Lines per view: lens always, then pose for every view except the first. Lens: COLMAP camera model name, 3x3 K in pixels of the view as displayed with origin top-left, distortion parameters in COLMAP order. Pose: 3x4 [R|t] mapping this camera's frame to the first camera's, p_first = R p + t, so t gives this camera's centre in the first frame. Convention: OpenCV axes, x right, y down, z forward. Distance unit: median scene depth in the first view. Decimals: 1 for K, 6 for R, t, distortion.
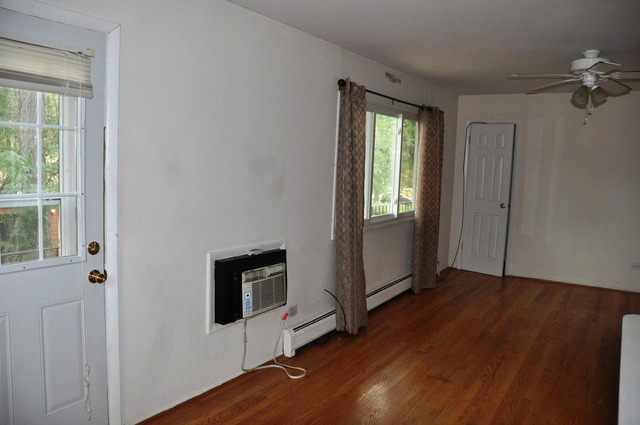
lens RADIAL K [[493.0, 0, 320.0], [0, 493.0, 212.5], [0, 0, 1]] dist [-0.174831, 0.076002]
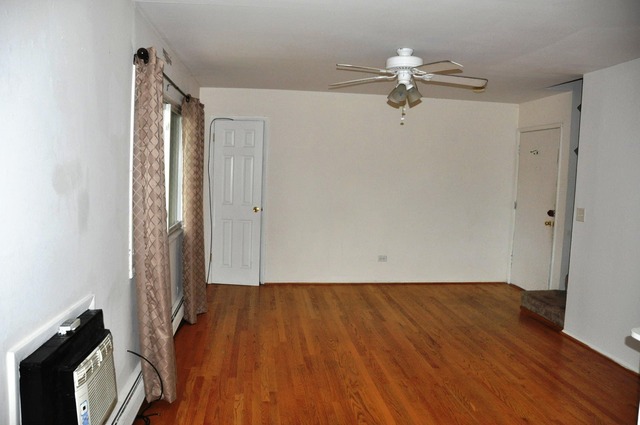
lens RADIAL K [[493.0, 0, 320.0], [0, 493.0, 212.5], [0, 0, 1]] dist [-0.174831, 0.076002]
pose [[0.767140, -0.063177, 0.638361, -0.198207], [0.060717, 0.997822, 0.025786, -0.039154], [-0.638600, 0.018978, 0.769305, 0.304613]]
